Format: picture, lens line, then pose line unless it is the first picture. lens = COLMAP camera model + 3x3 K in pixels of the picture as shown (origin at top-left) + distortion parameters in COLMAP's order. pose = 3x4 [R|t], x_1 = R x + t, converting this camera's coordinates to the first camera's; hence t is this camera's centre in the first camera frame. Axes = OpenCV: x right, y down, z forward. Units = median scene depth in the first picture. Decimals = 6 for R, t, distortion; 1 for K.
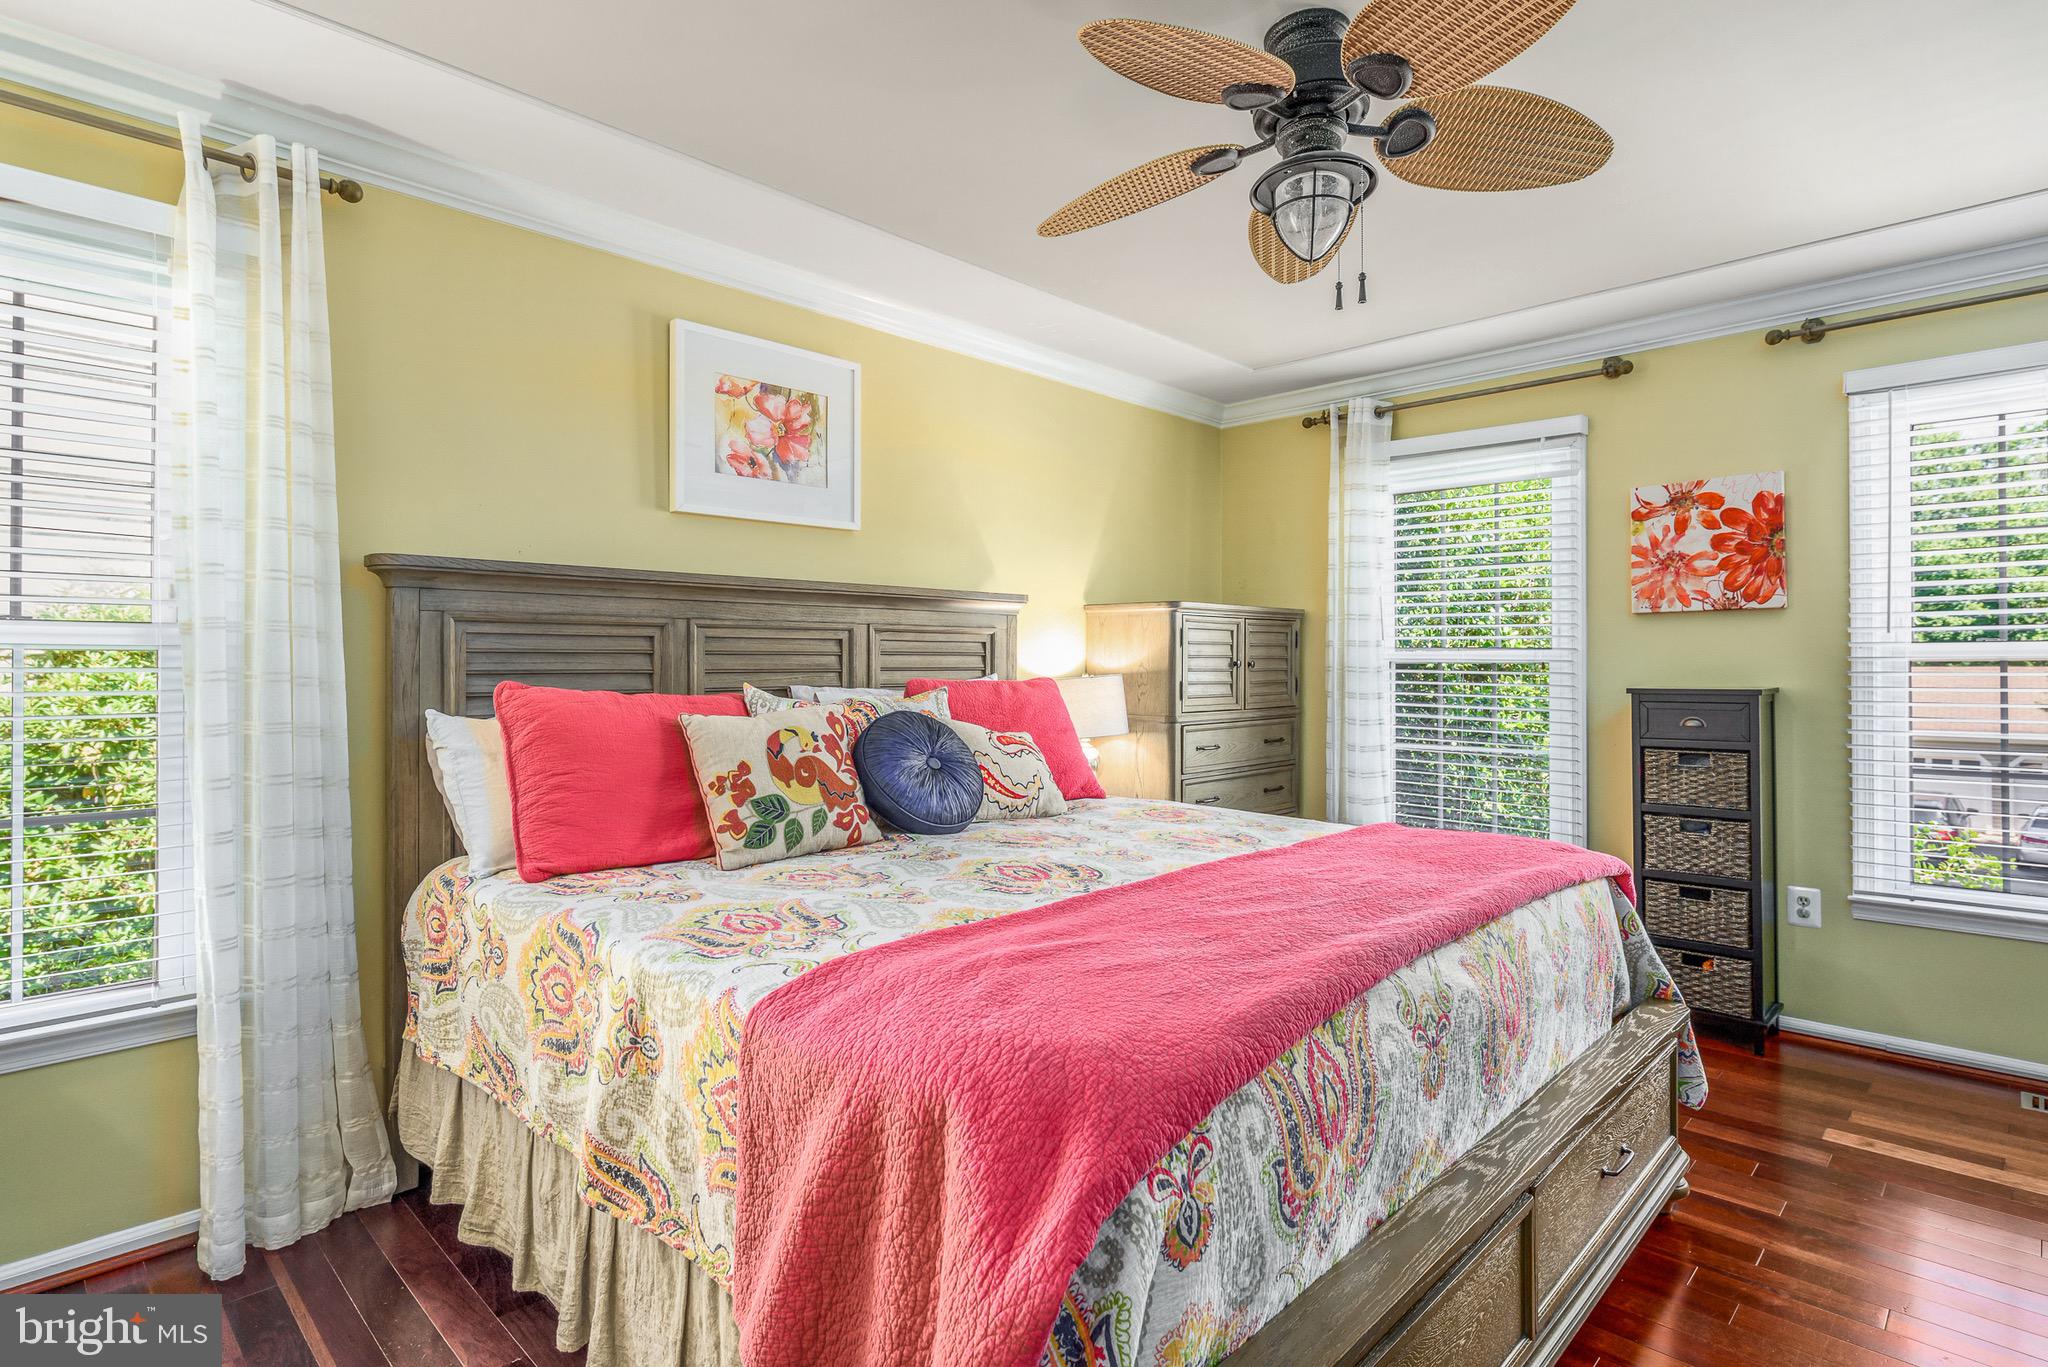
lens RADIAL K [[1040.5, 0, 1030.5], [0, 1040.5, 677.8], [0, 0, 1]] dist [0.000226, -0.000042]
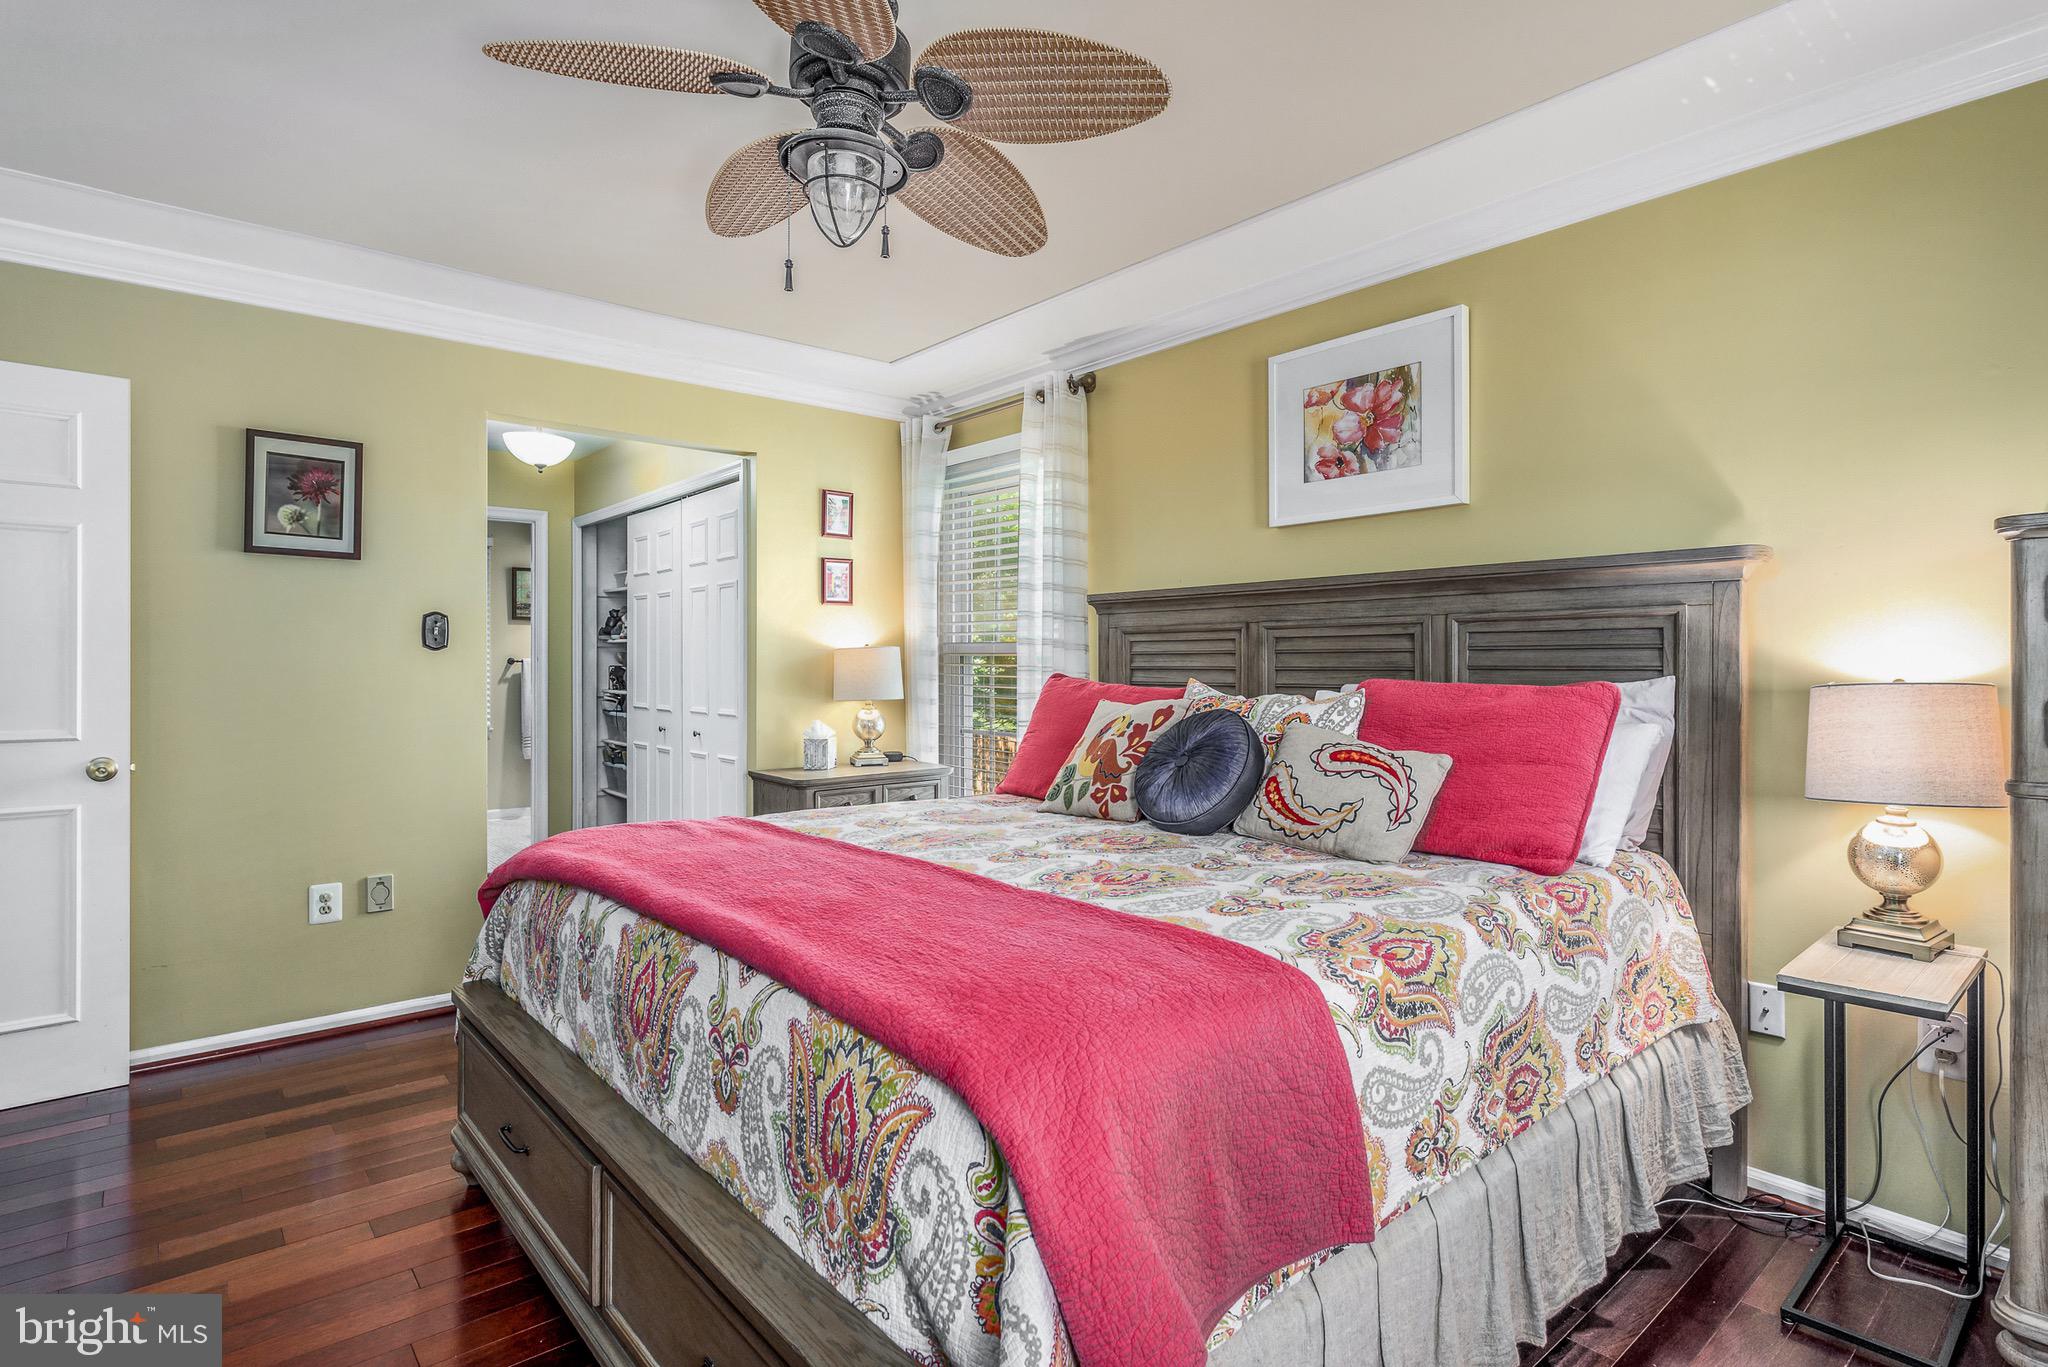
lens RADIAL K [[1040.5, 0, 1029.2], [0, 1040.5, 666.0], [0, 0, 1]] dist [0.000226, -0.000042]
pose [[-0.093205, -0.002884, -0.995643, 0.762310], [-0.019066, 0.999818, -0.001111, -0.002925], [0.995464, 0.018879, -0.093243, 0.797765]]
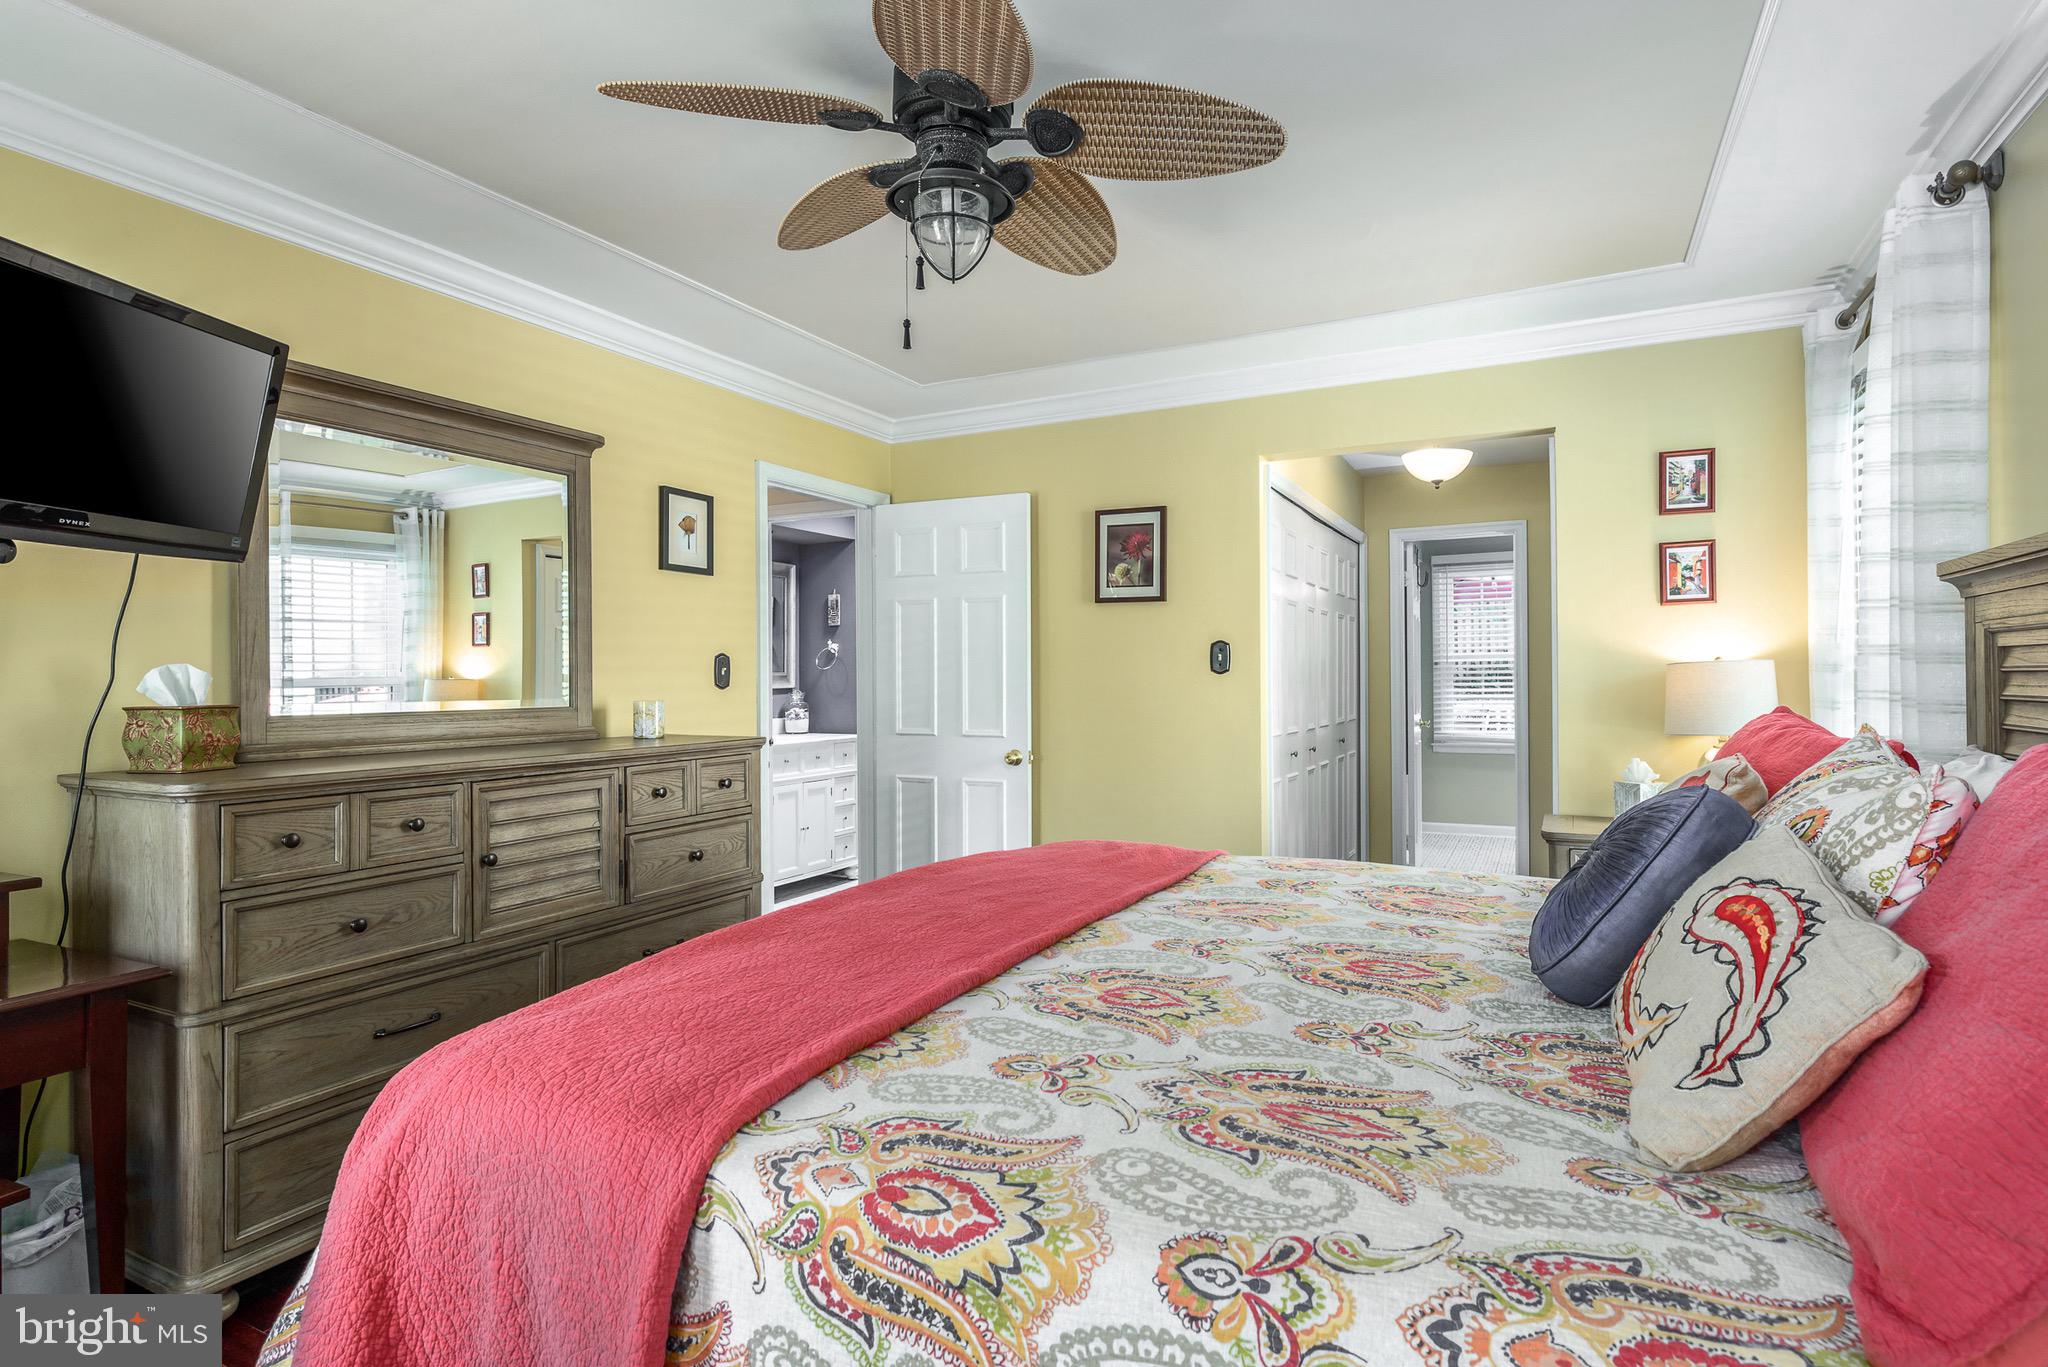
lens RADIAL K [[1040.5, 0, 1024.5], [0, 1040.5, 683.3], [0, 0, 1]] dist [0.000226, -0.000042]
pose [[-0.954404, 0.004431, -0.298486, 0.317098], [-0.002036, 0.999770, 0.021351, -0.024371], [0.298512, 0.020985, -0.954175, 1.214643]]
